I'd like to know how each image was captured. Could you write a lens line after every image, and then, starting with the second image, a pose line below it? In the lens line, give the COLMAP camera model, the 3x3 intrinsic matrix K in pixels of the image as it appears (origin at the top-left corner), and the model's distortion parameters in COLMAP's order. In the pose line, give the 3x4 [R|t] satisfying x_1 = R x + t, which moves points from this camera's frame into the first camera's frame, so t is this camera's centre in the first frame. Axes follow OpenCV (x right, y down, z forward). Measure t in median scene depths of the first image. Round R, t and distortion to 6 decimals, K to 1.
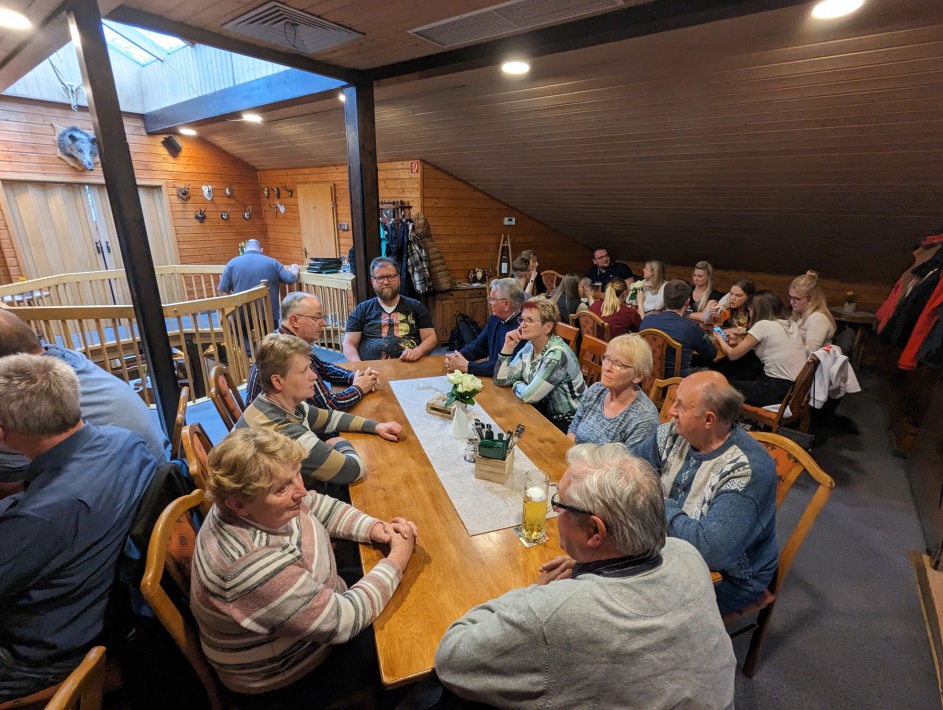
lens RADIAL K [[440.5, 0, 471.5], [0, 440.5, 355.0], [0, 0, 1]] dist [-0.001426, -0.000071]
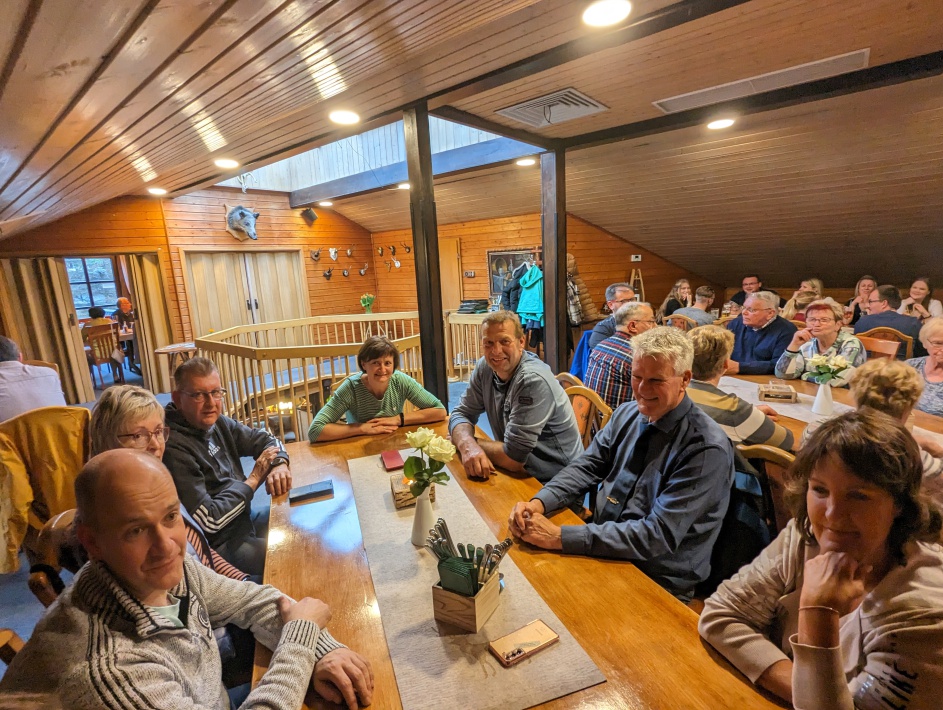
lens RADIAL K [[426.3, 0, 471.5], [0, 426.3, 355.0], [0, 0, 1]] dist [0.001580, 0.000090]
pose [[0.996276, -0.043429, -0.074491, -0.215832], [0.035286, 0.993596, -0.107342, 0.033392], [0.078676, 0.104314, 0.991428, -0.063345]]
